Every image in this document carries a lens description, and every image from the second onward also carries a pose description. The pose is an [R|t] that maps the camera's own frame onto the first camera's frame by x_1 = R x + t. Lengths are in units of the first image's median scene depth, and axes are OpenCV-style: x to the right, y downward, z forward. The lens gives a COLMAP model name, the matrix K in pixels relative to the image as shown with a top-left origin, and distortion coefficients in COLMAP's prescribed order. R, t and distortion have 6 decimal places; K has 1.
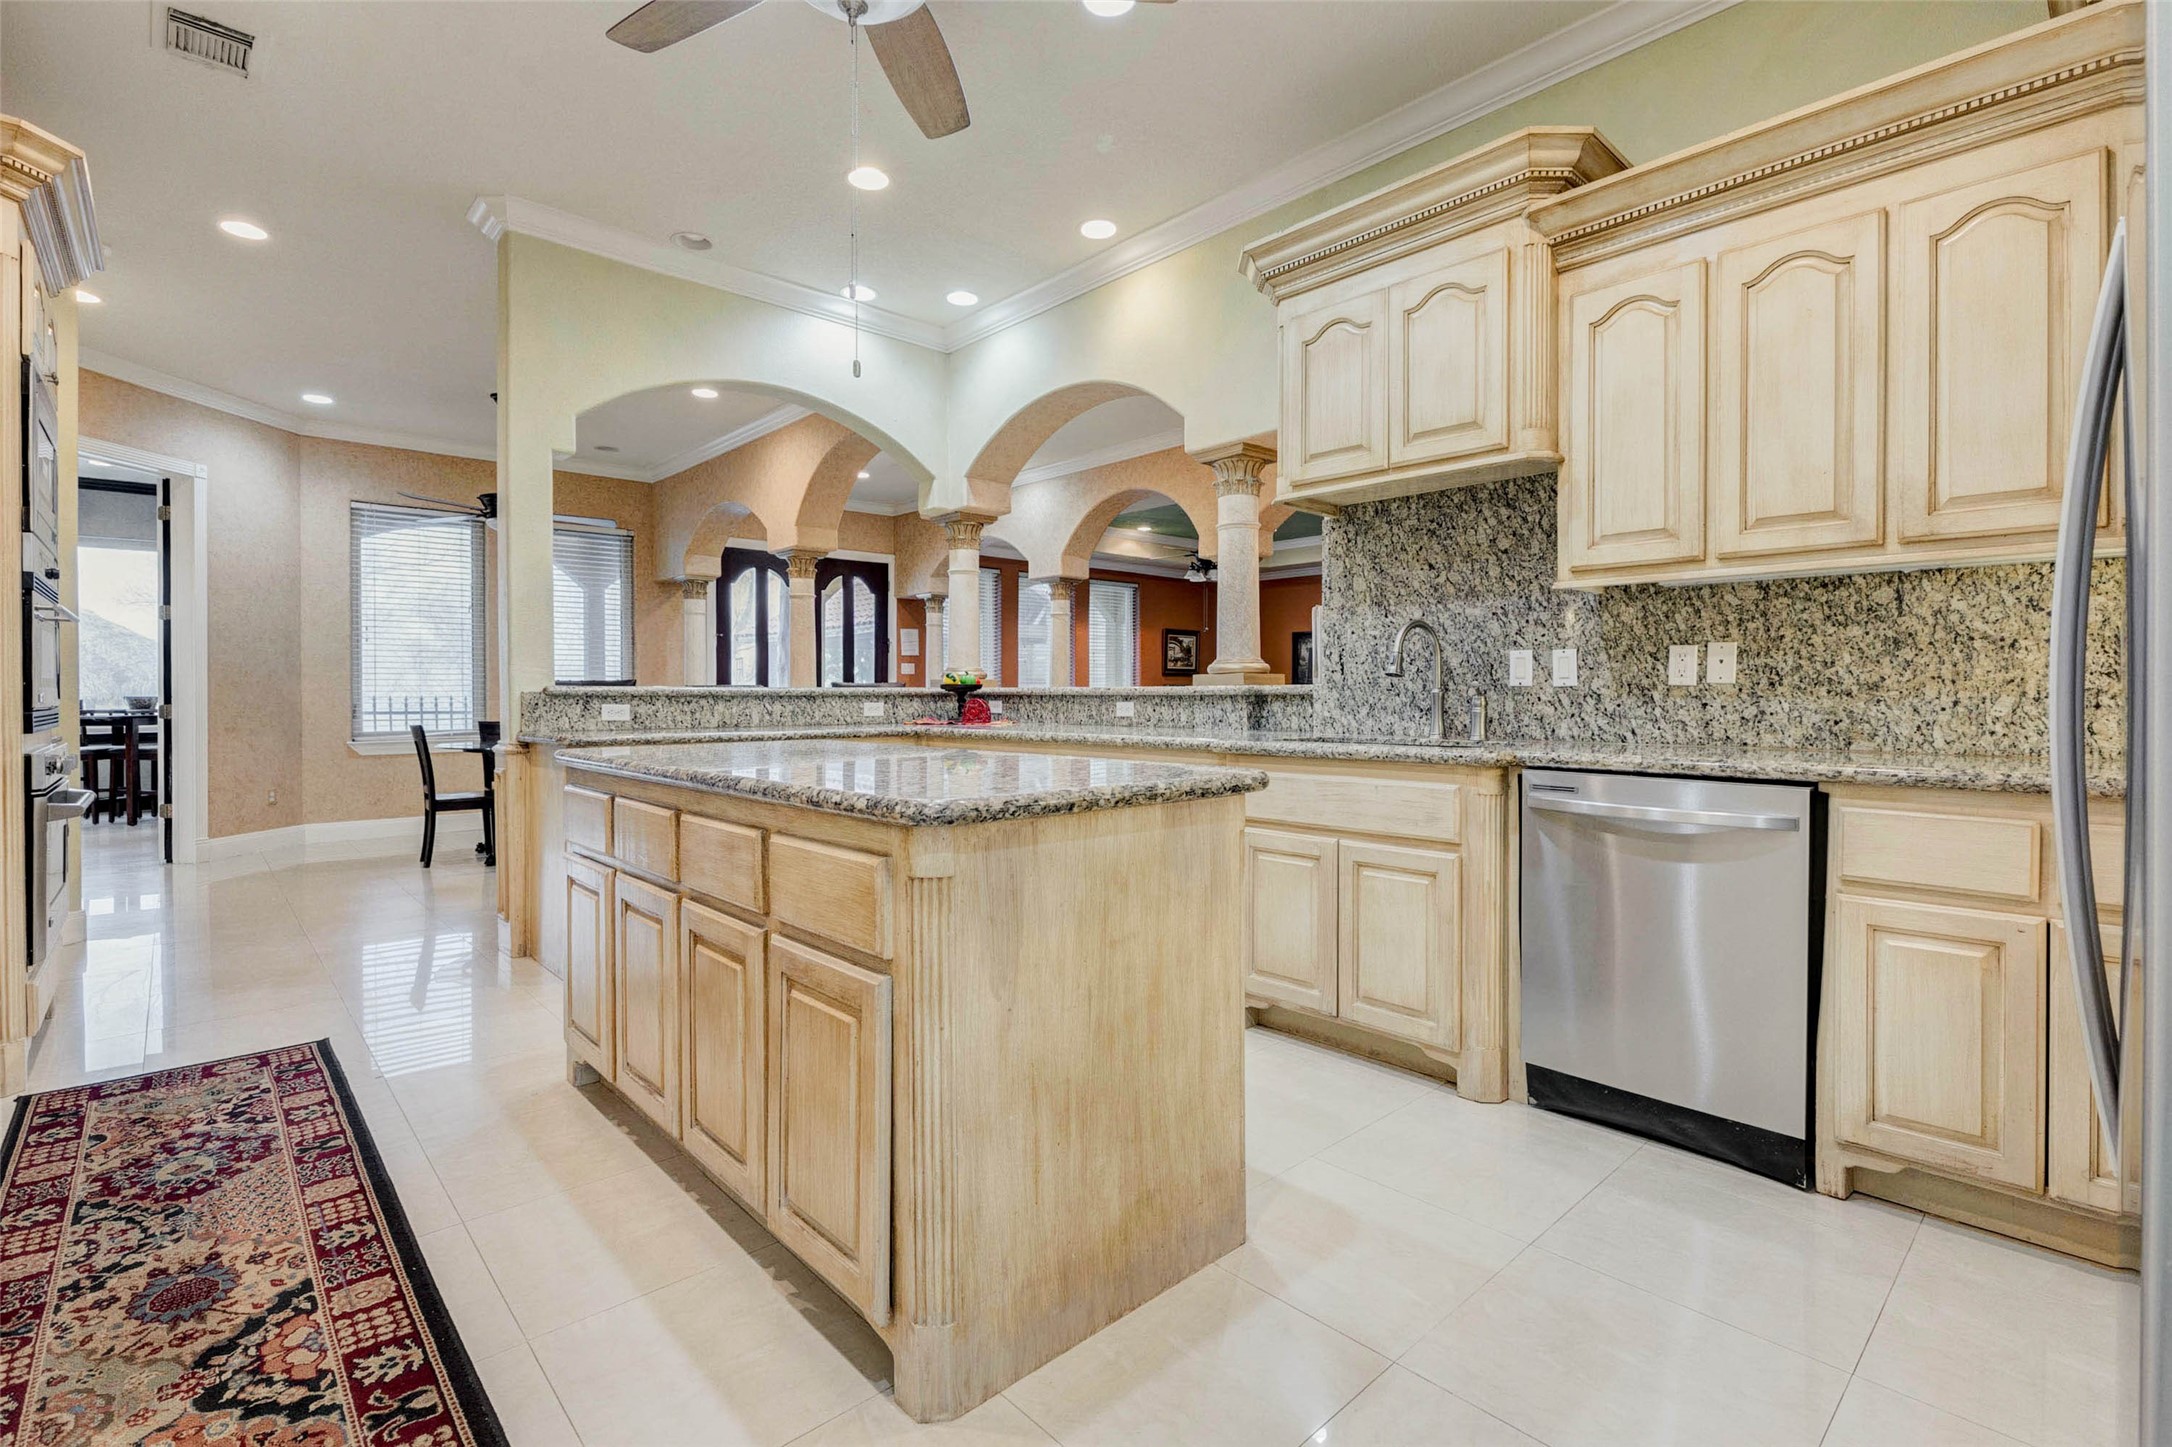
lens RADIAL K [[985.9, 0, 1088.4], [0, 985.9, 701.1], [0, 0, 1]] dist [-0.004945, -0.001694]
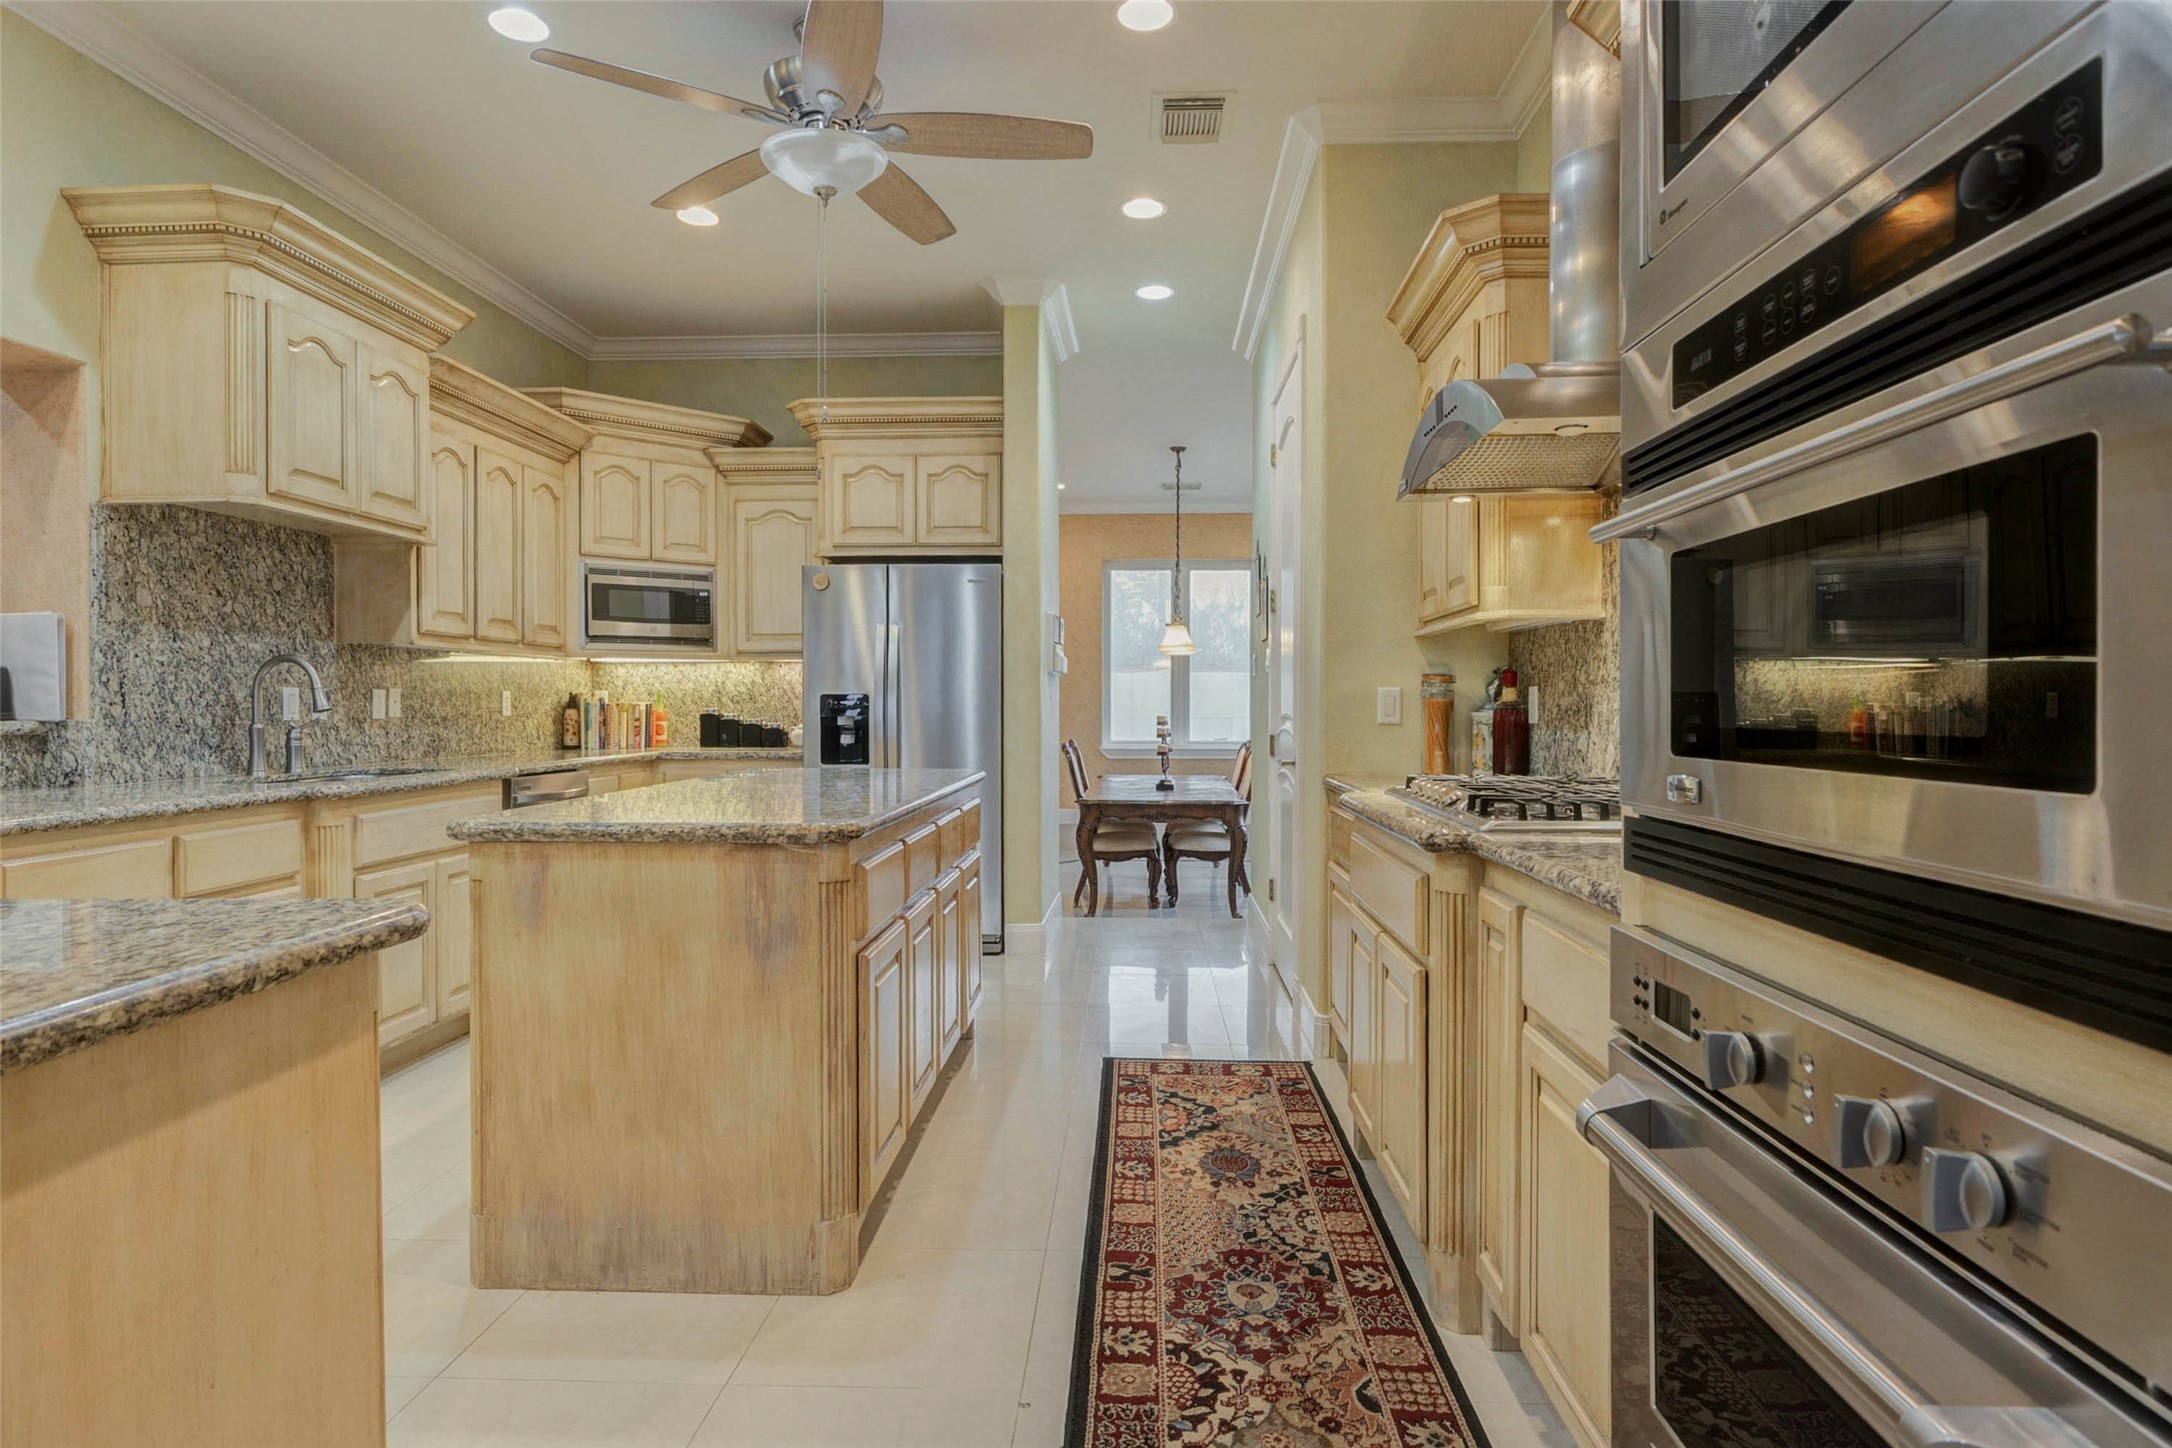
lens RADIAL K [[1179.7, 0, 1089.9], [0, 1179.7, 705.9], [0, 0, 1]] dist [-0.005987, -0.001239]
pose [[-0.703516, 0.000866, 0.710679, -1.420501], [0.008298, 0.999941, 0.006997, -0.042702], [-0.710631, 0.010820, -0.703481, 1.662877]]
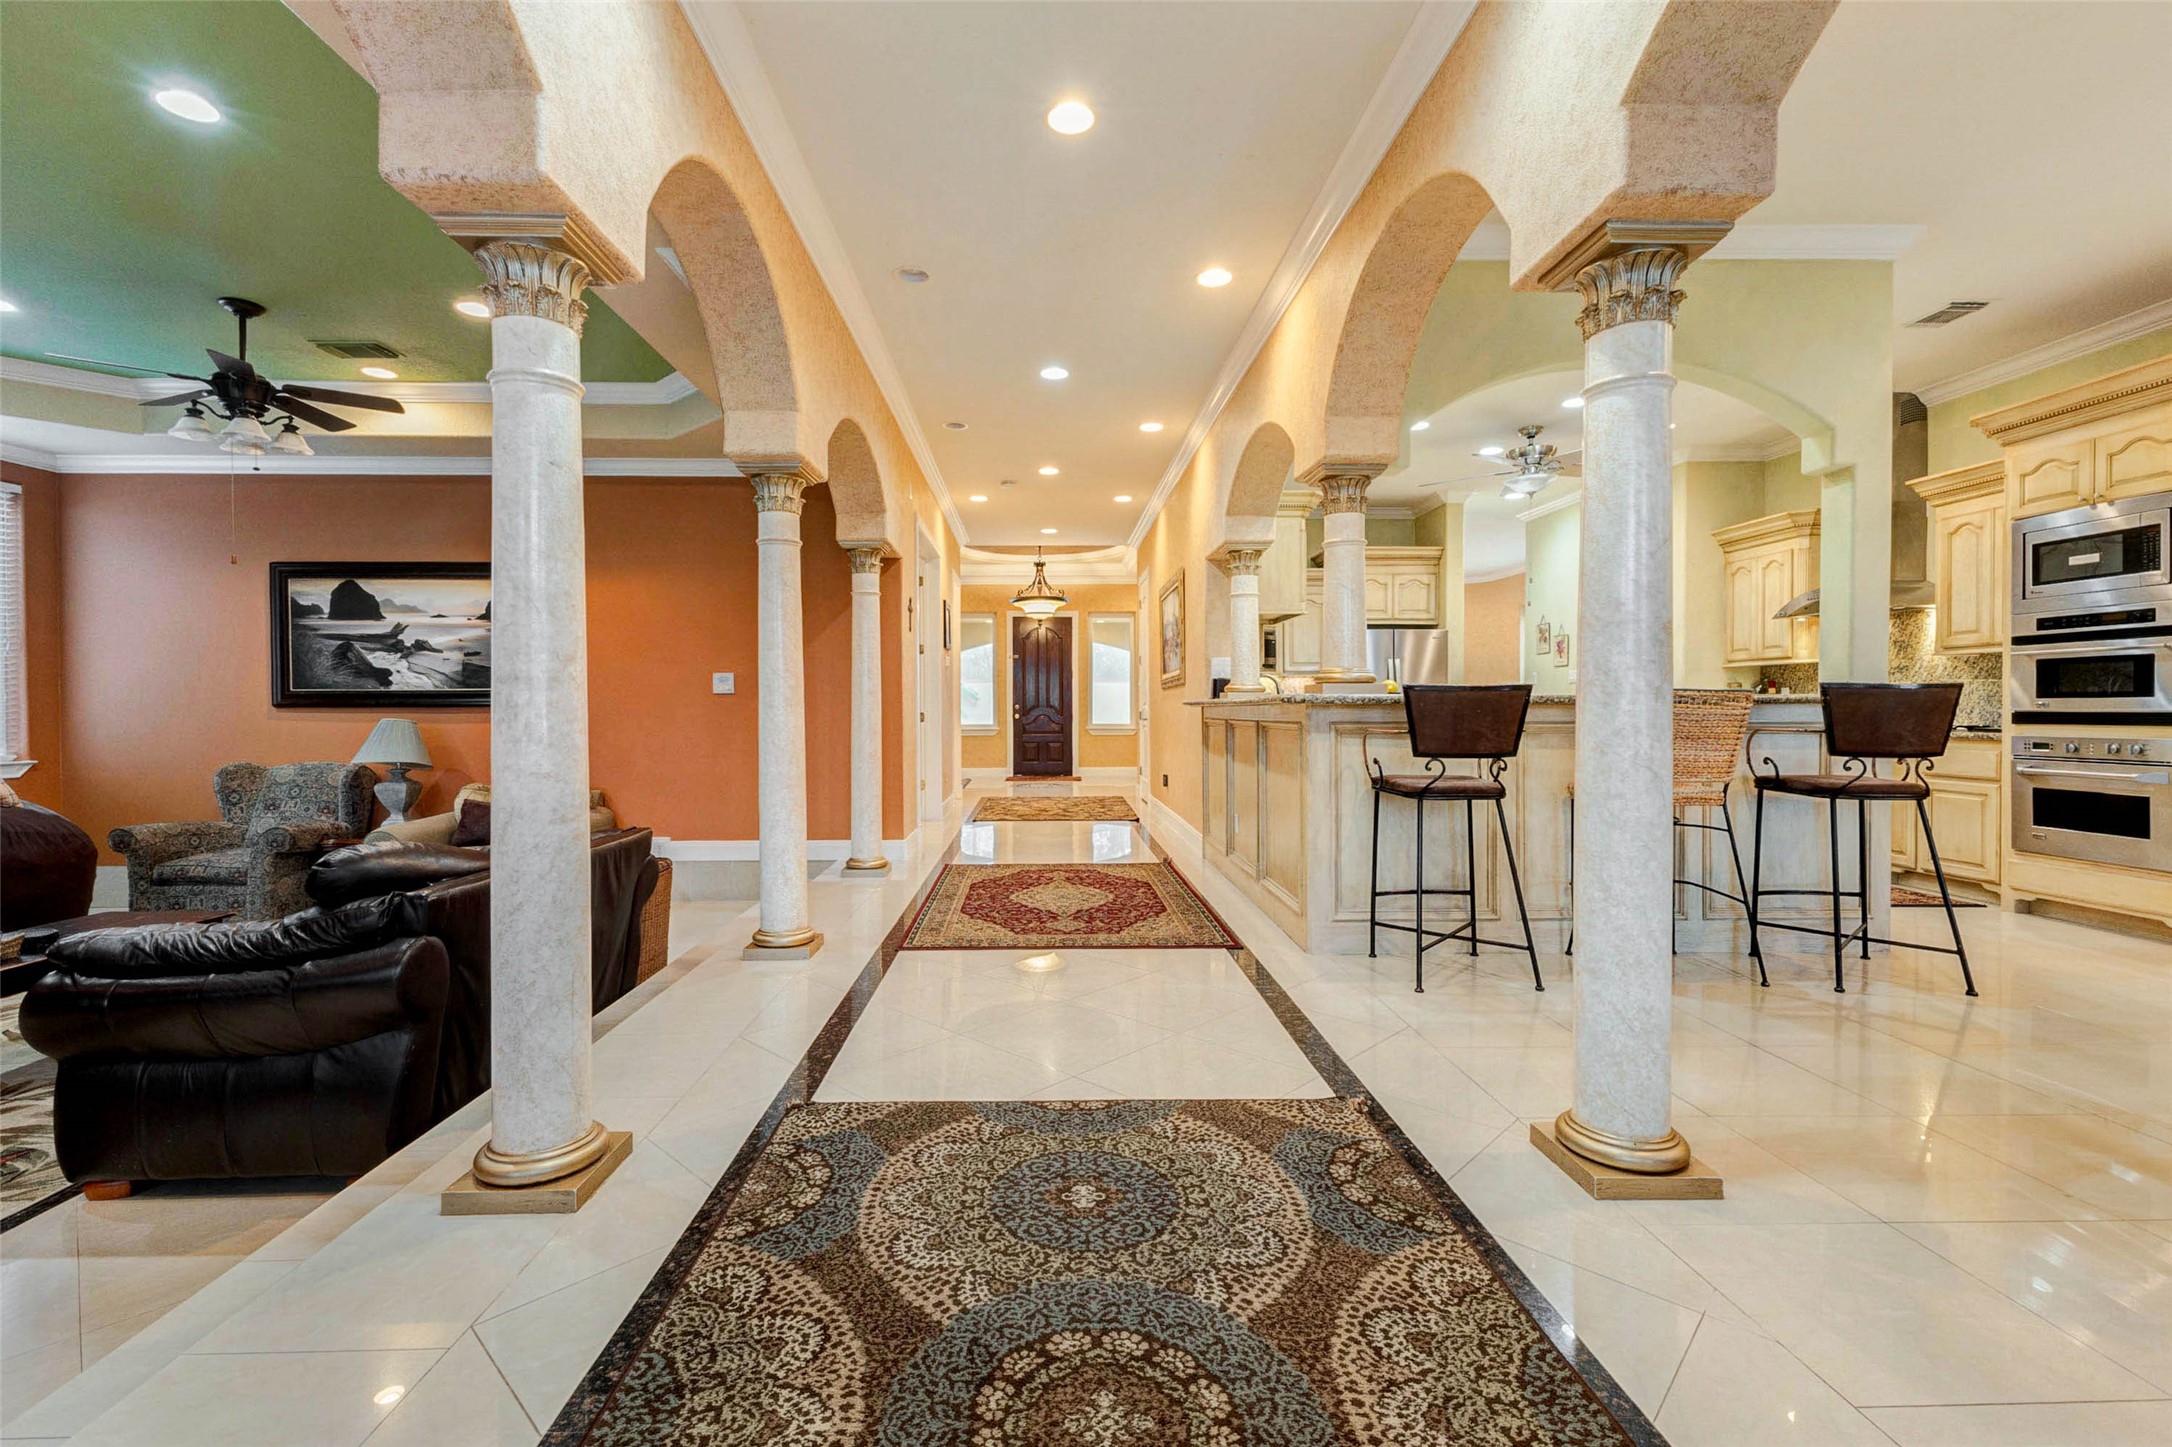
lens RADIAL K [[962.4, 0, 1077.1], [0, 962.4, 710.3], [0, 0, 1]] dist [0.003152, 0.000464]
pose [[-0.755703, 0.004564, 0.654899, -1.060447], [0.012789, 0.999888, 0.007790, -0.033908], [-0.654790, 0.014263, -0.755677, 3.950983]]
